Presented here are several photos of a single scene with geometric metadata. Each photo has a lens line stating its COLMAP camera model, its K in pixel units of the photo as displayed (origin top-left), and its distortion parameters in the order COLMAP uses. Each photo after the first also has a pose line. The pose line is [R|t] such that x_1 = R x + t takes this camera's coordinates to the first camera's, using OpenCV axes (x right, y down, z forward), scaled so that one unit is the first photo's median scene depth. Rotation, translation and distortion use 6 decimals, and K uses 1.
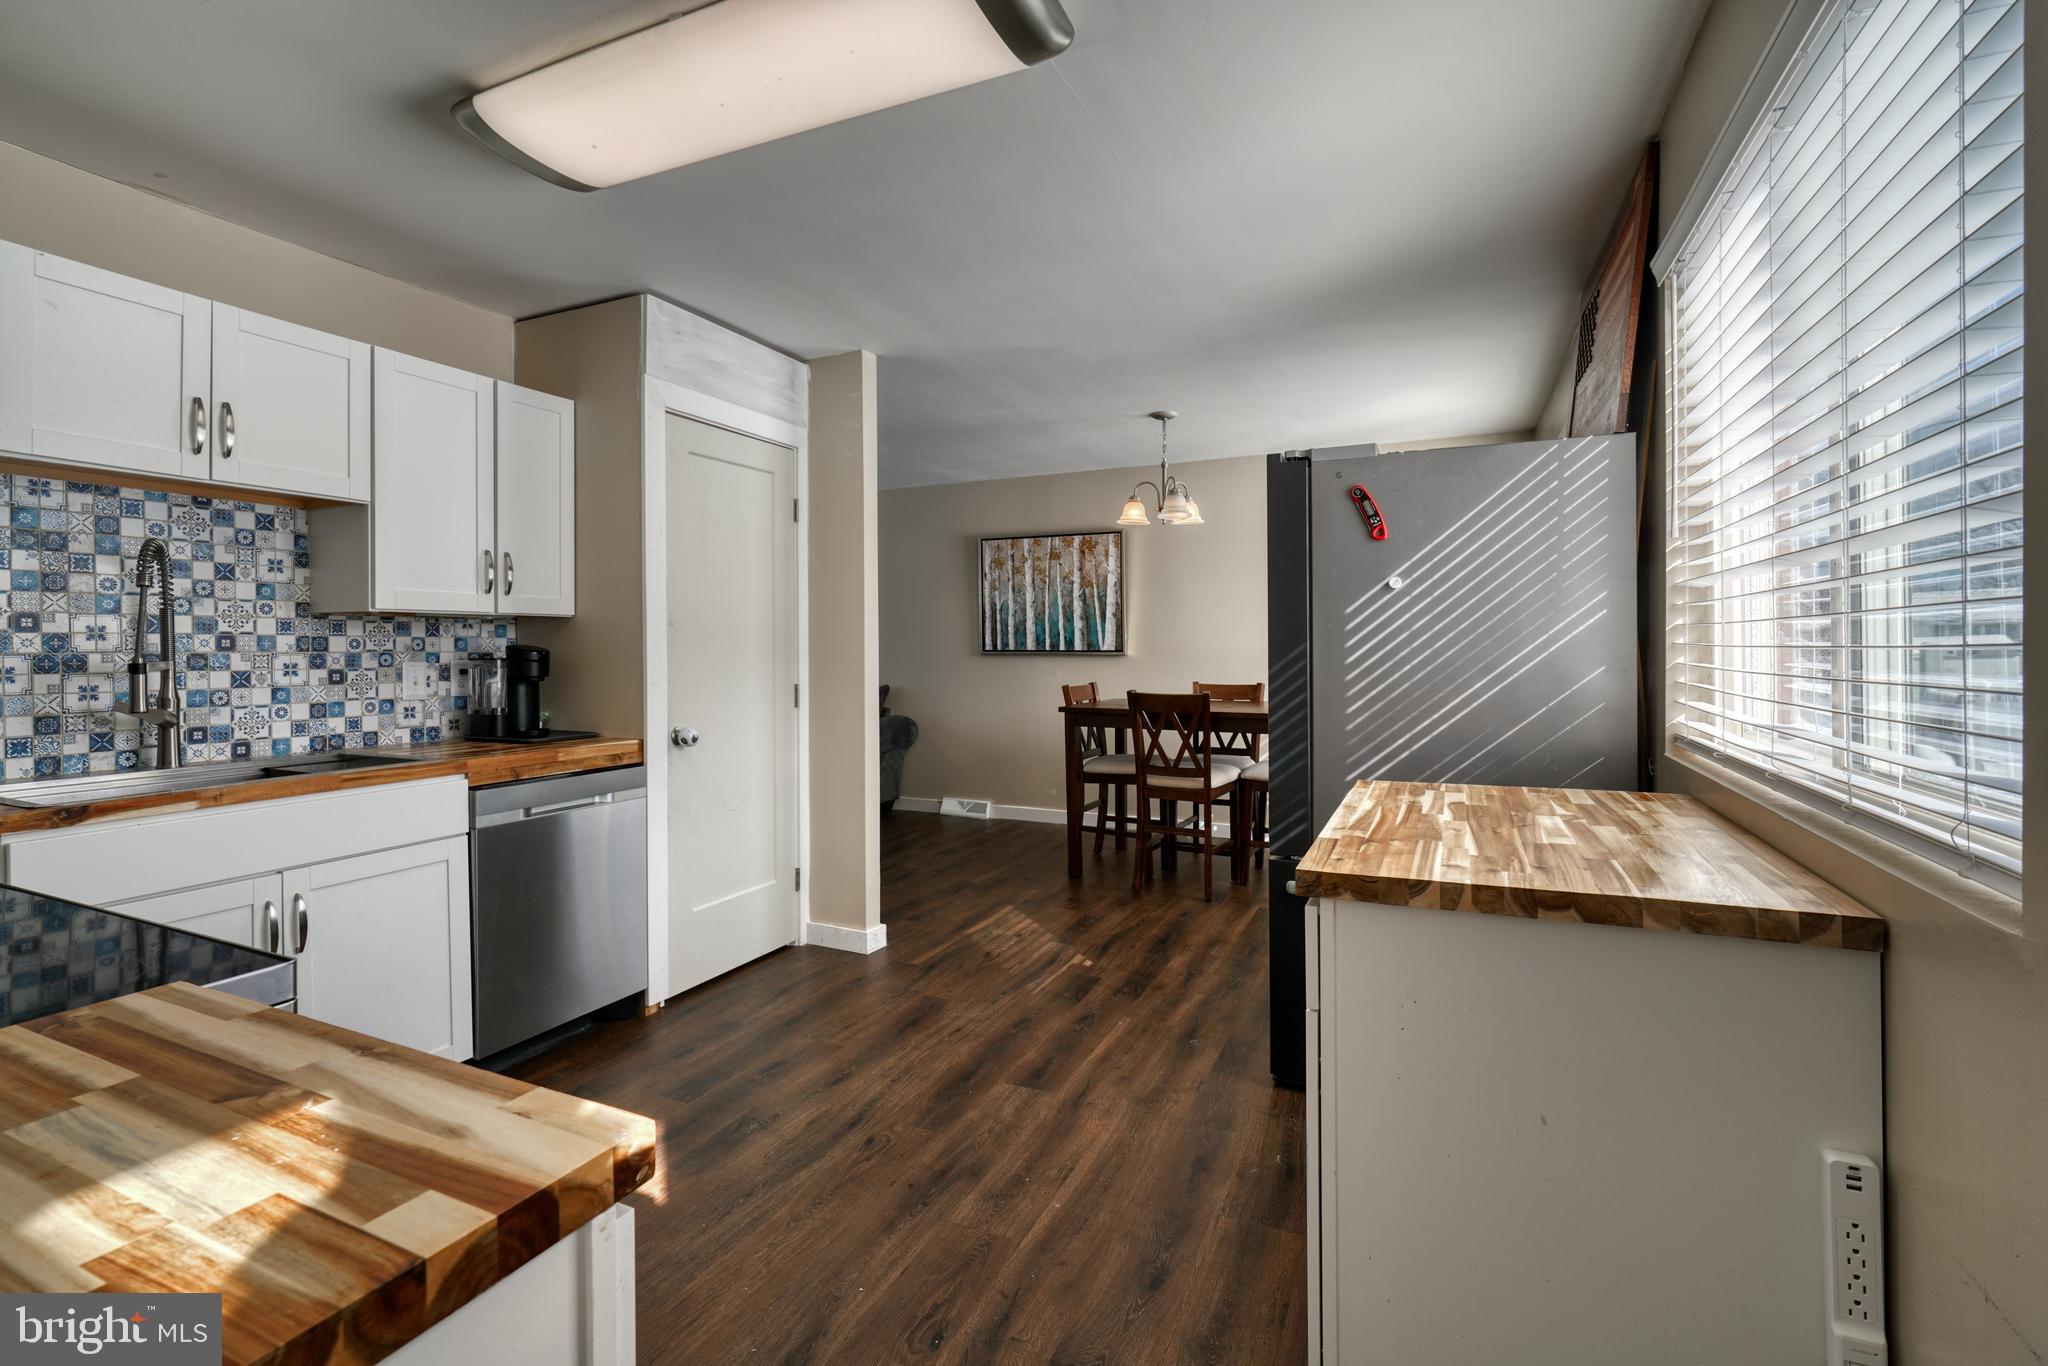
lens RADIAL K [[920.6, 0, 1001.9], [0, 920.6, 650.7], [0, 0, 1]] dist [-0.016749, 0.008200]
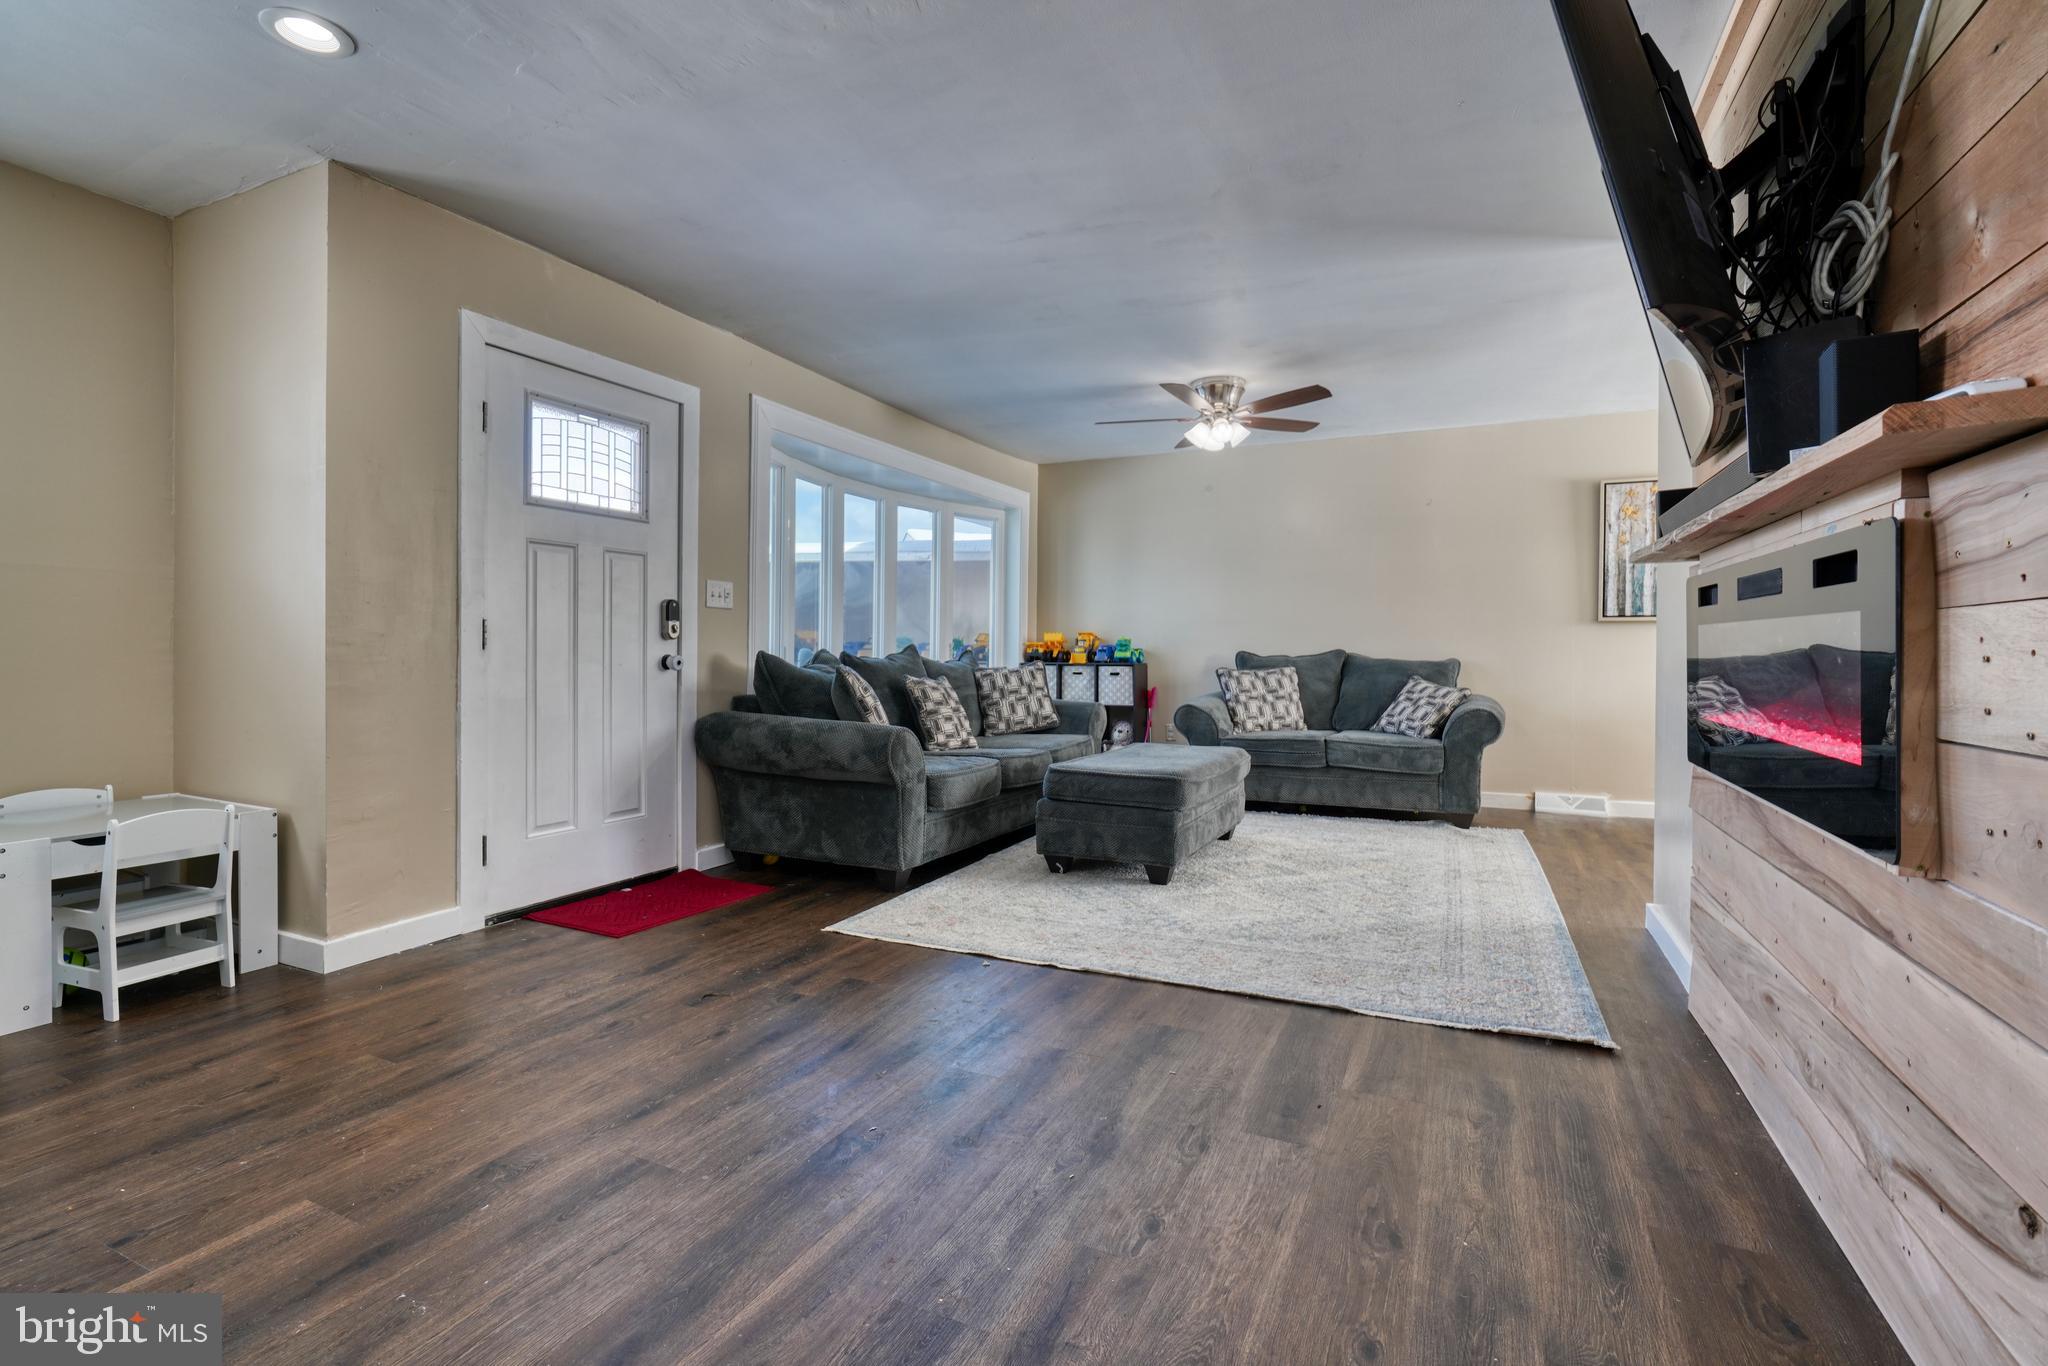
lens RADIAL K [[920.6, 0, 1057.2], [0, 920.6, 635.7], [0, 0, 1]] dist [-0.016749, 0.008200]
pose [[0.999216, 0.005530, 0.039198, -1.233569], [-0.005342, 0.999974, -0.004899, 0.054217], [-0.039224, 0.004686, 0.999219, 0.411719]]
